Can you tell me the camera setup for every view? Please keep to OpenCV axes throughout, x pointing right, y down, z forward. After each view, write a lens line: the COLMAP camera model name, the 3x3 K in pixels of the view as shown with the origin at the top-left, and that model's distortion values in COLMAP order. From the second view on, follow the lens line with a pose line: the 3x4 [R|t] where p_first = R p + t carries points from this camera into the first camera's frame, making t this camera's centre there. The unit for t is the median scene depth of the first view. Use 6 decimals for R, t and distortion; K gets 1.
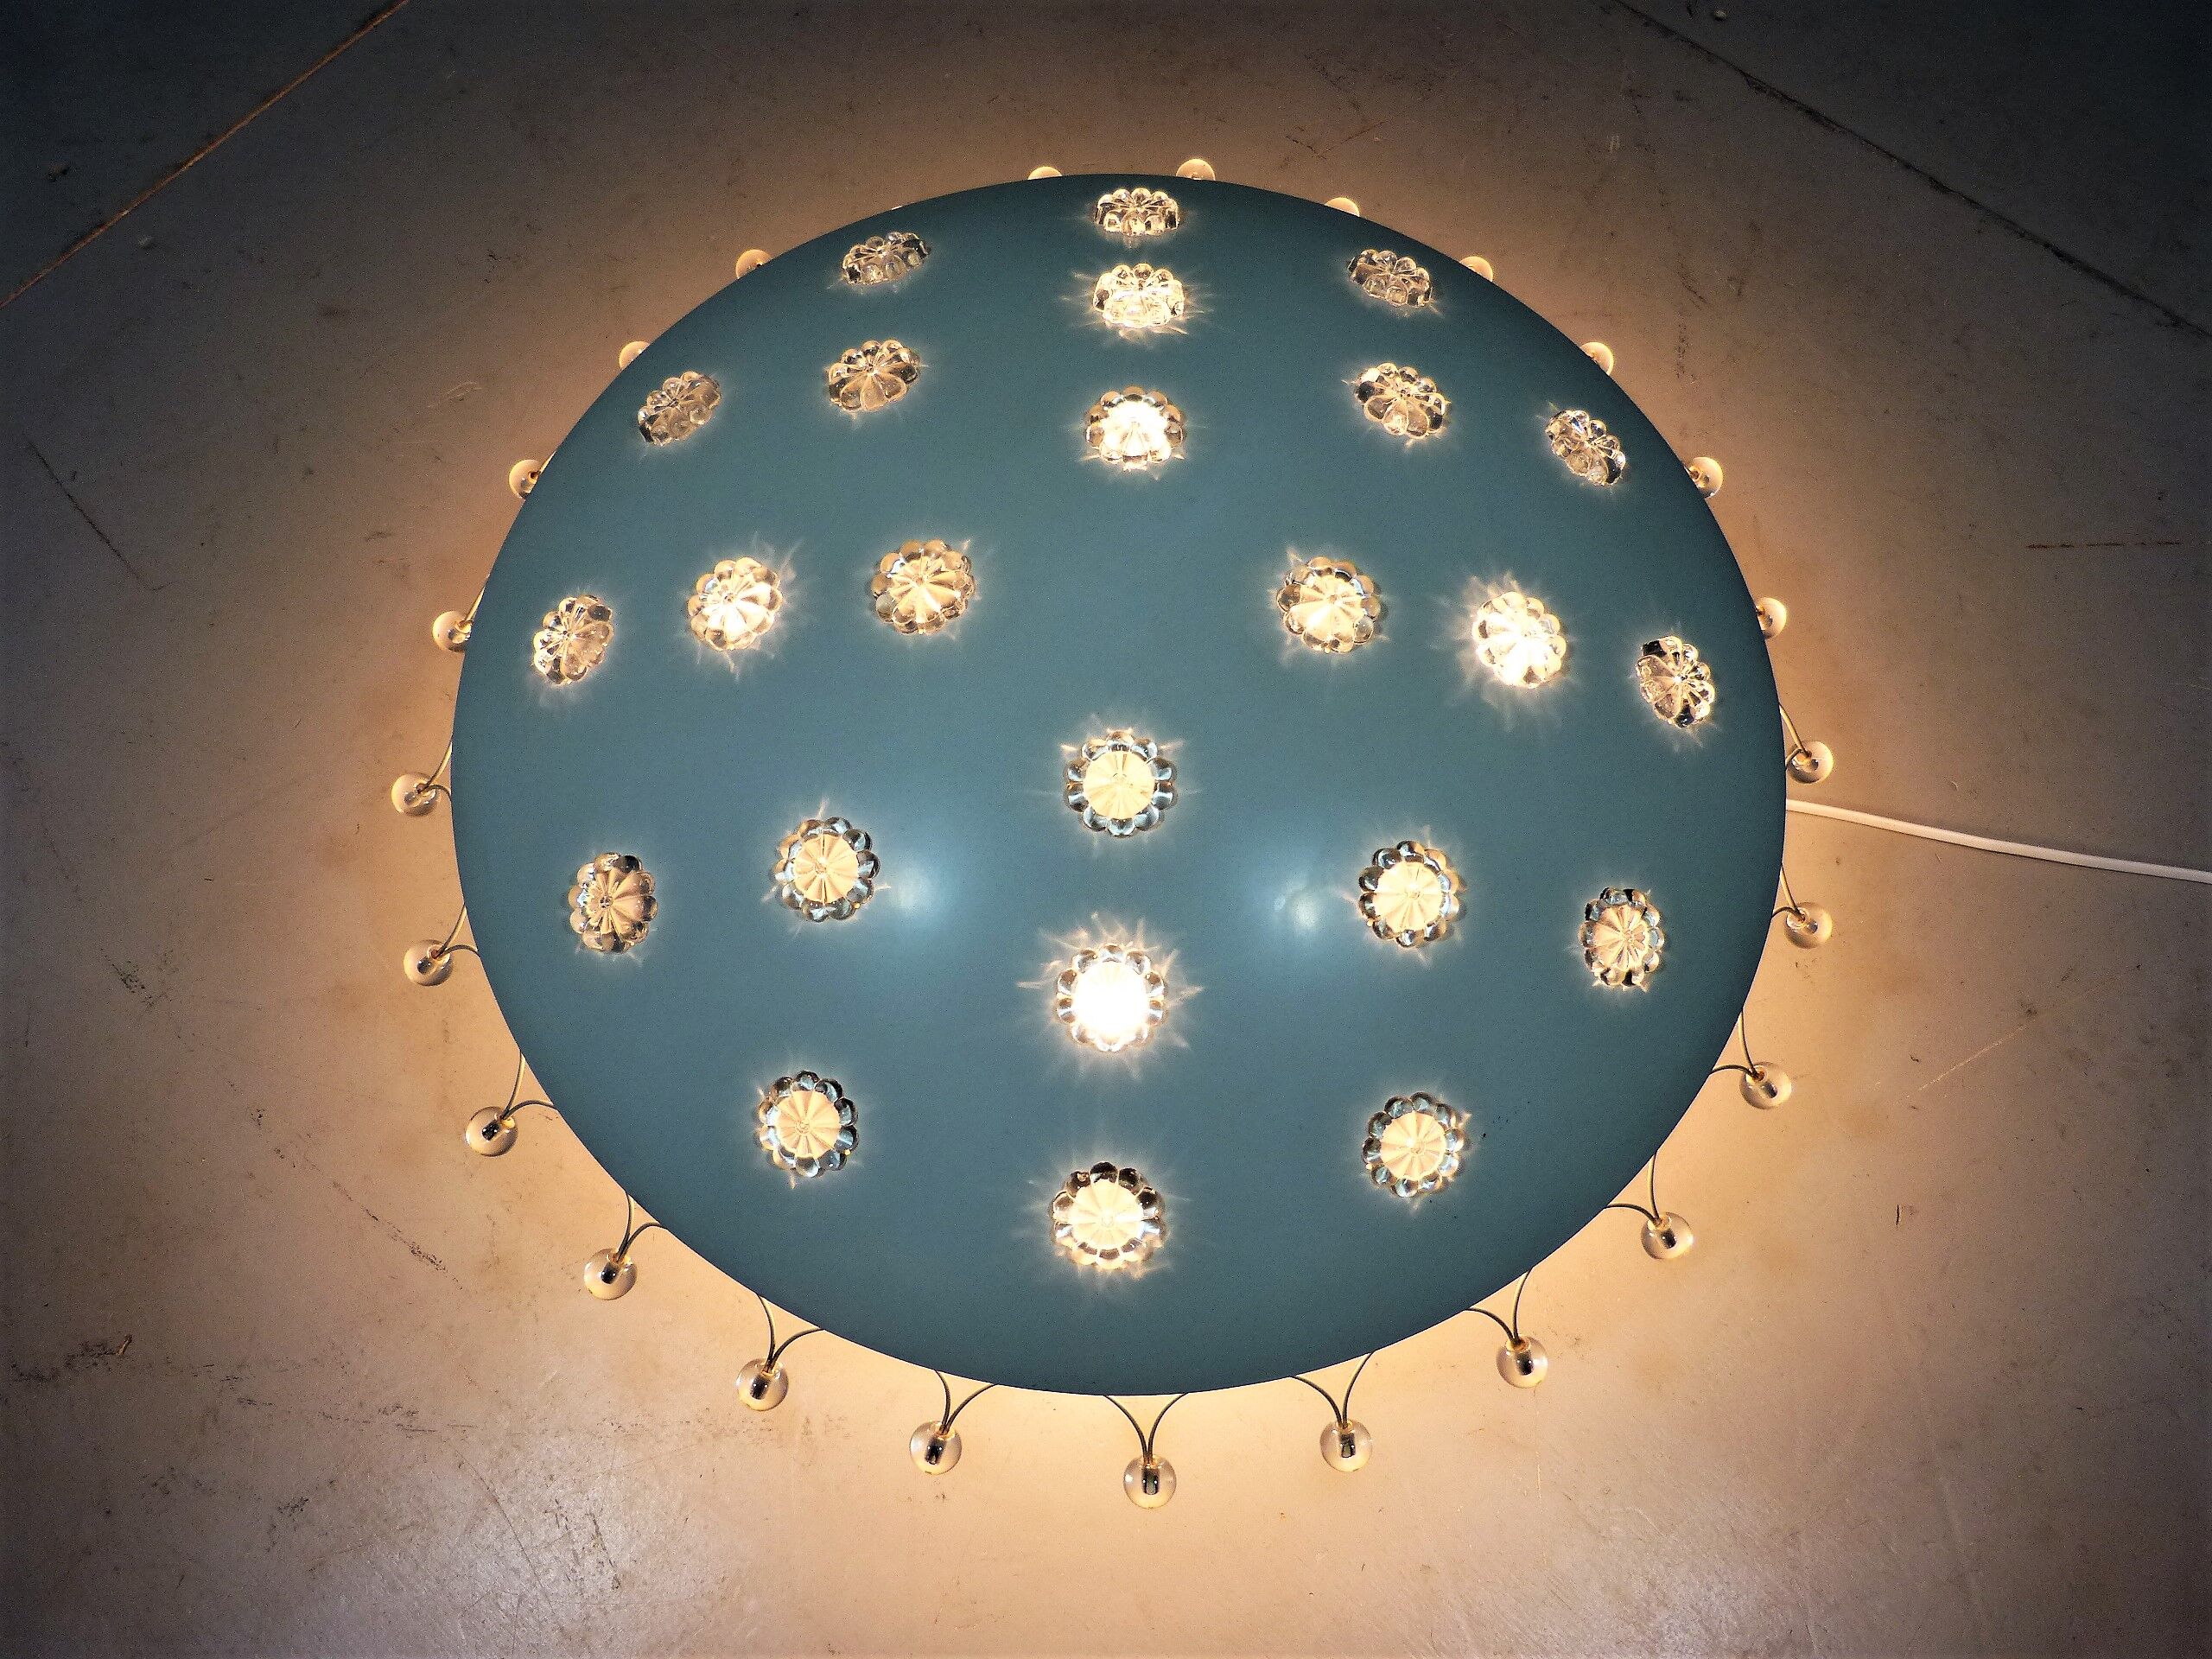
lens RADIAL K [[1634.1, 0, 1101.9], [0, 1634.1, 818.3], [0, 0, 1]] dist [-0.038202, 0.019275]
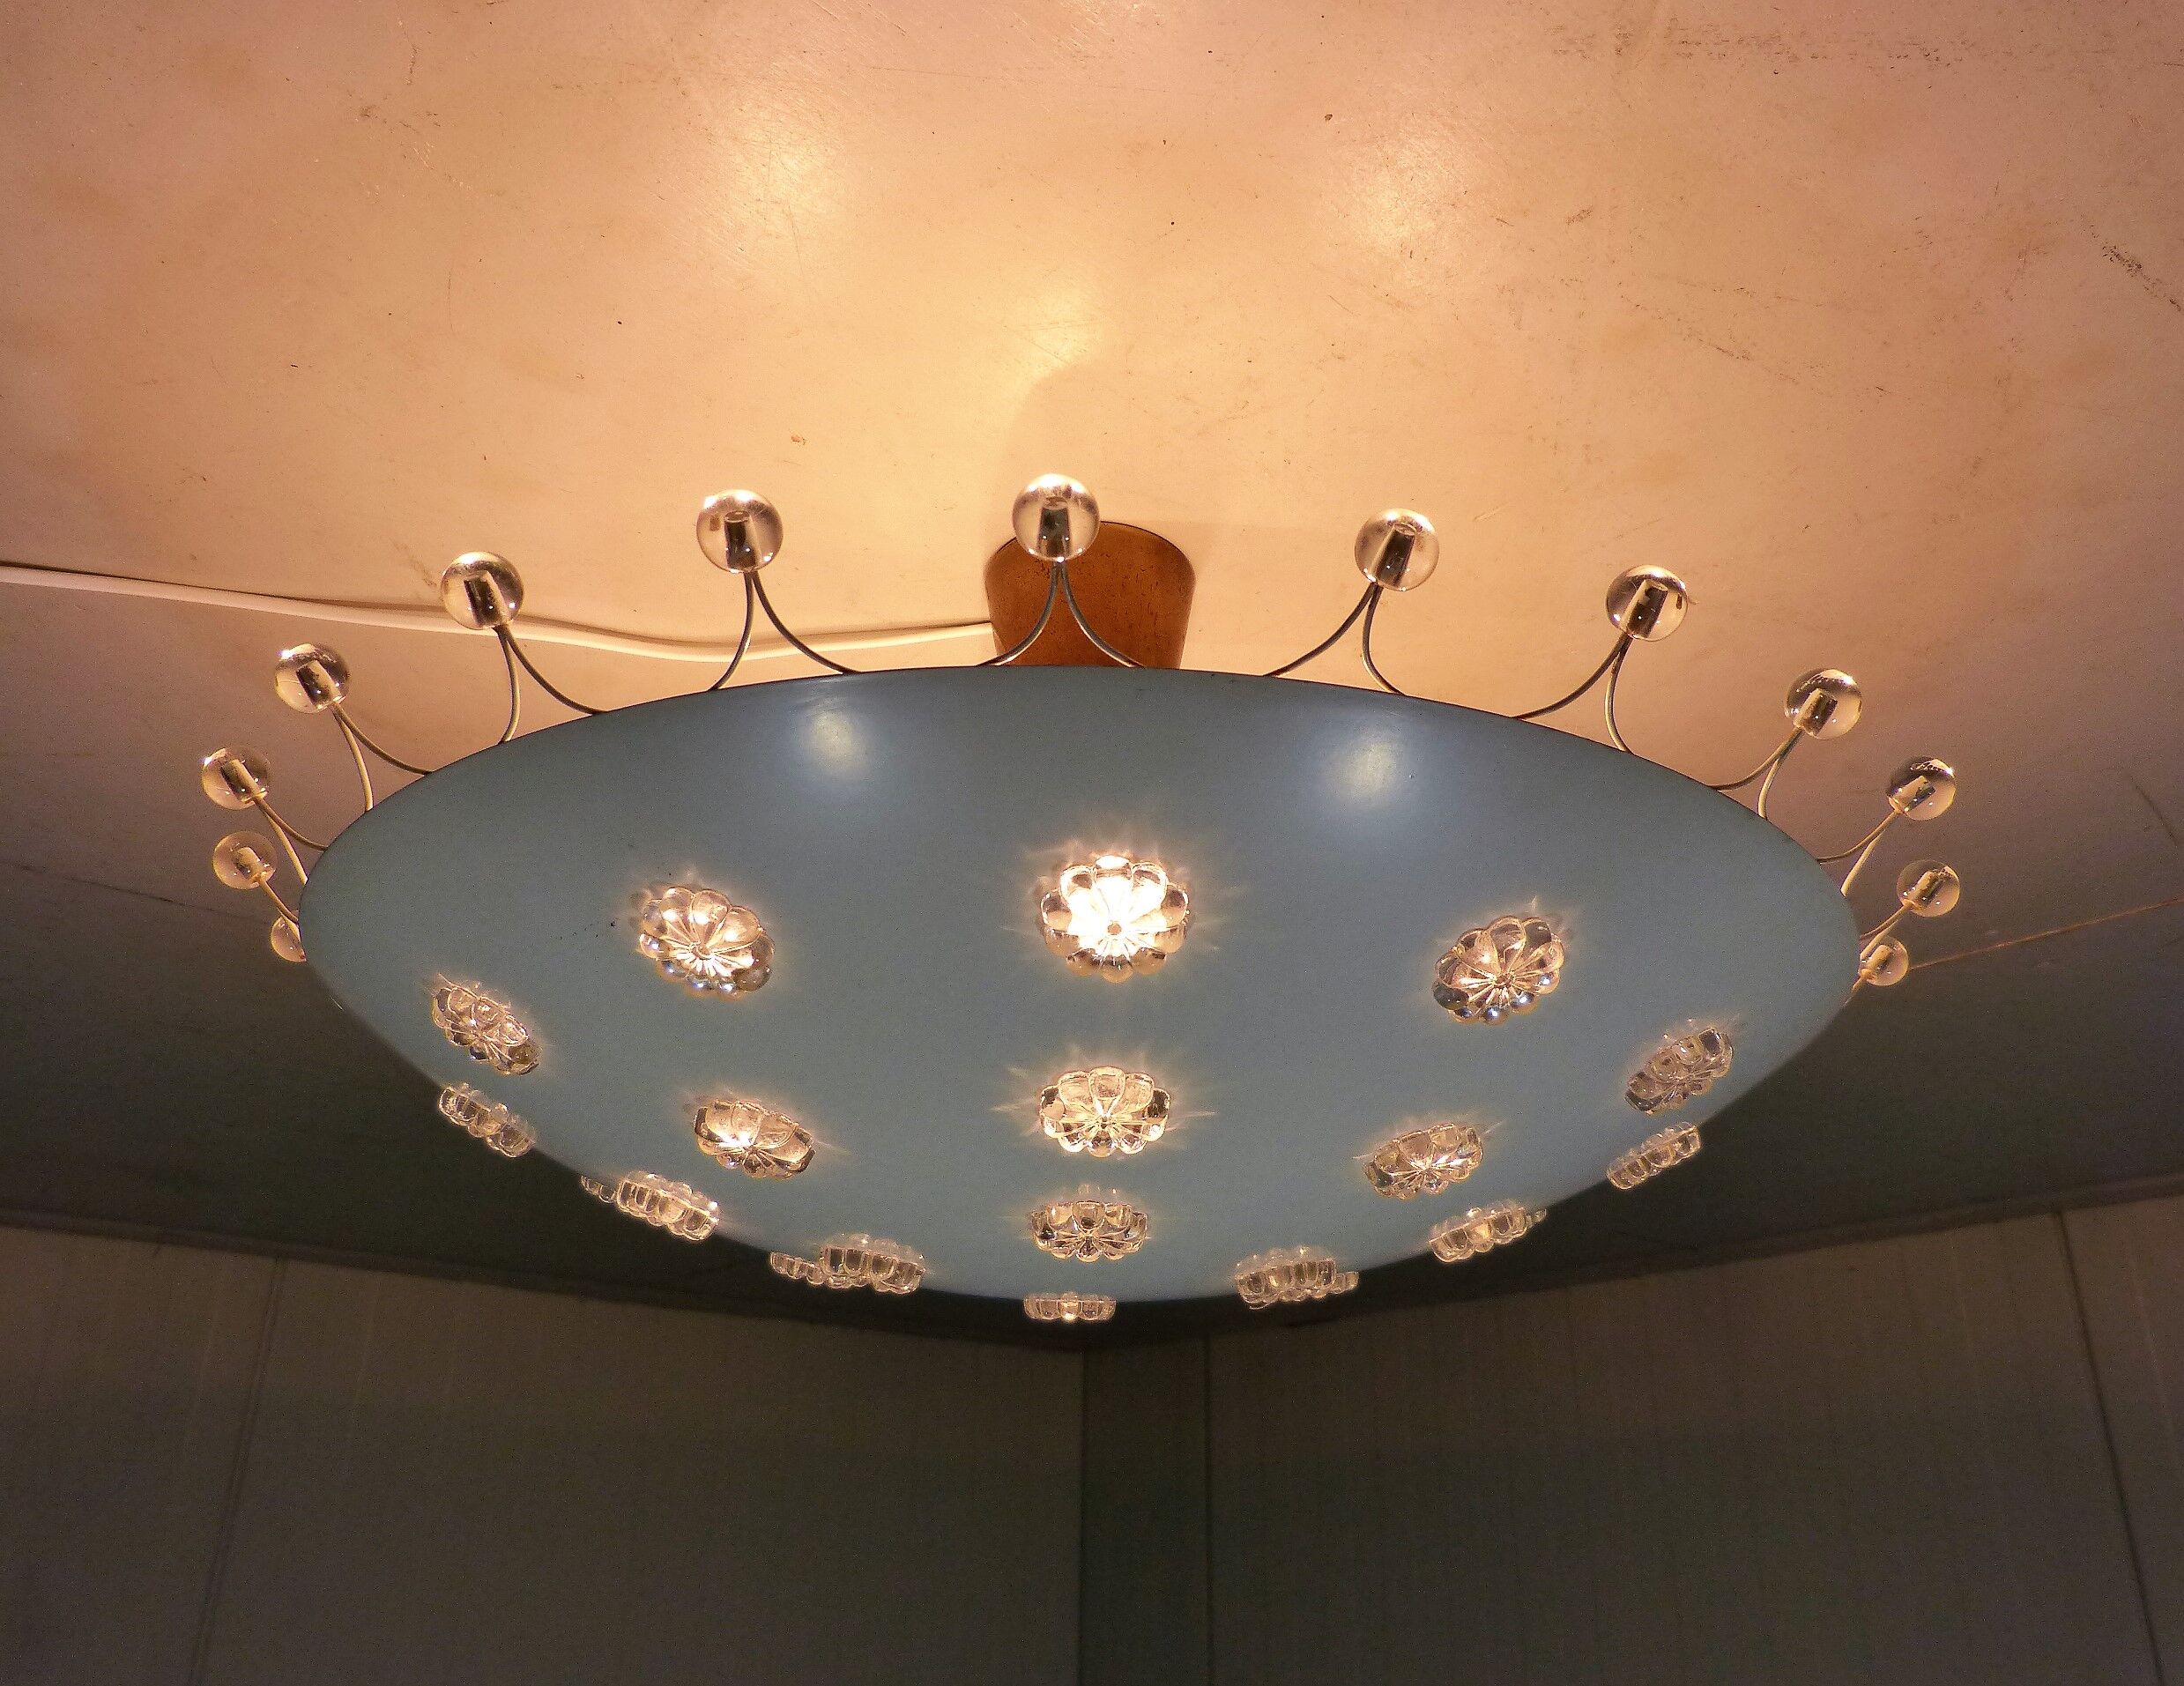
lens RADIAL K [[1666.3, 0, 1136.7], [0, 1666.3, 844.0], [0, 0, 1]] dist [-0.040483, 0.023355]
pose [[-0.999337, -0.016475, -0.032470, 0.013690], [0.034437, -0.717273, -0.695941, 0.594485], [-0.011825, -0.696598, 0.717364, 0.365094]]
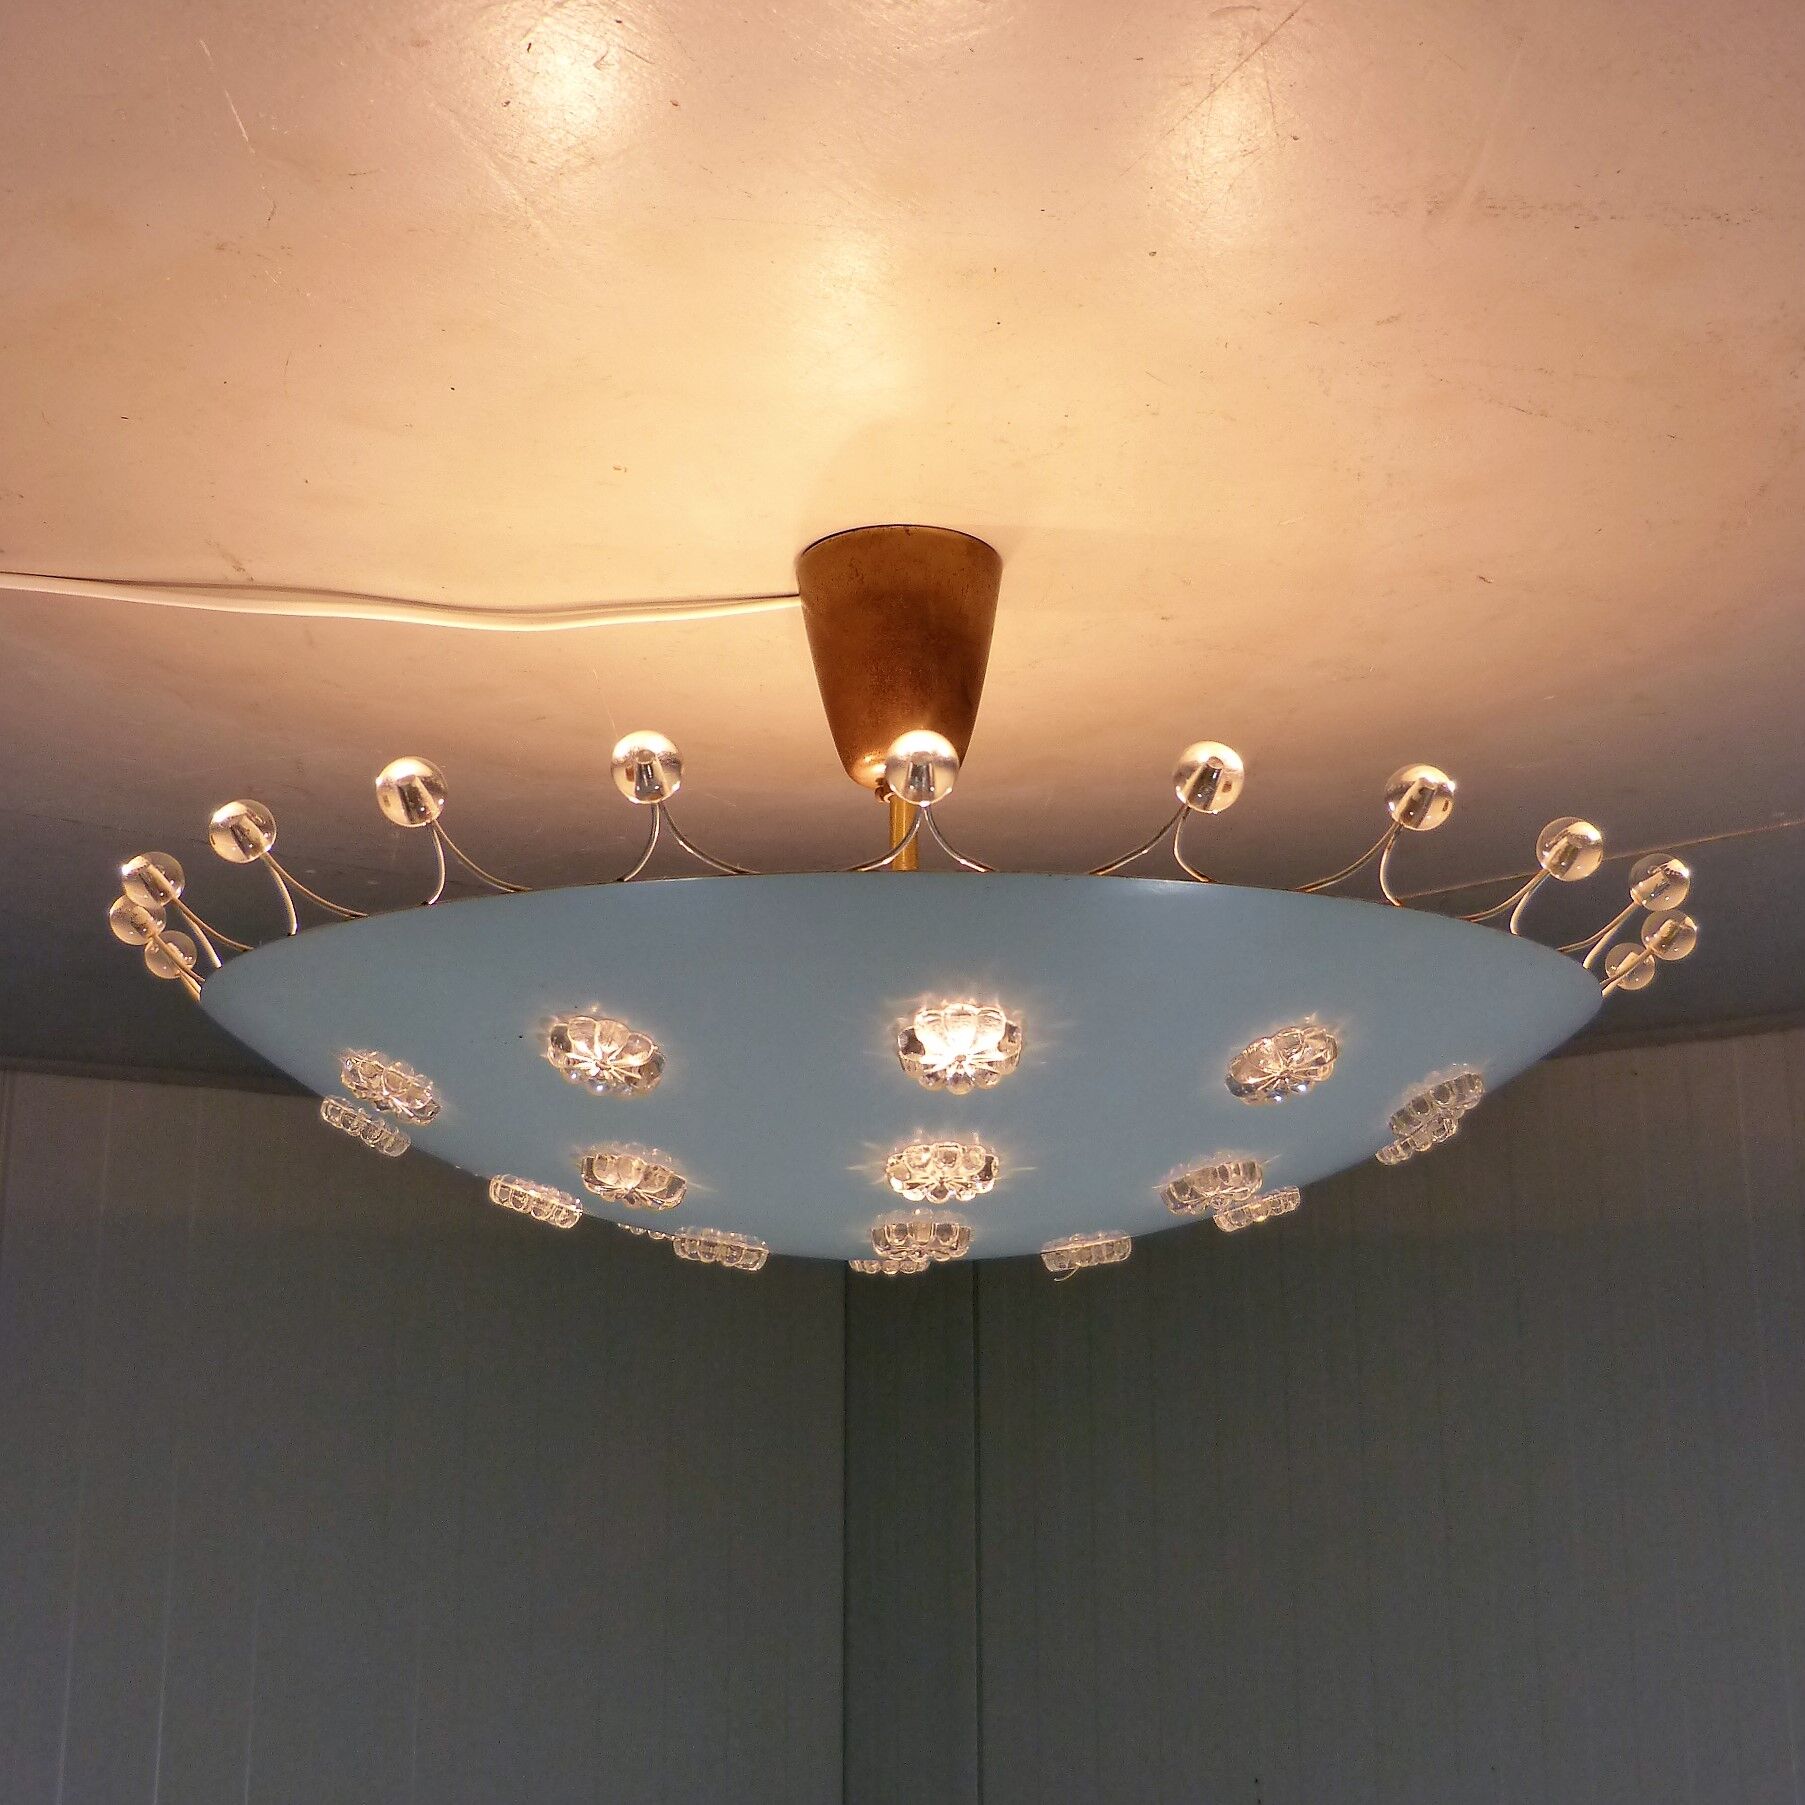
lens RADIAL K [[1875.4, 0, 939.3], [0, 1875.4, 942.5], [0, 0, 1]] dist [-0.033428, 0.000000]
pose [[-0.997929, -0.001918, -0.064303, 0.058910], [0.054844, -0.547835, -0.834787, 0.833070], [-0.033626, -0.836584, 0.546805, 0.376688]]
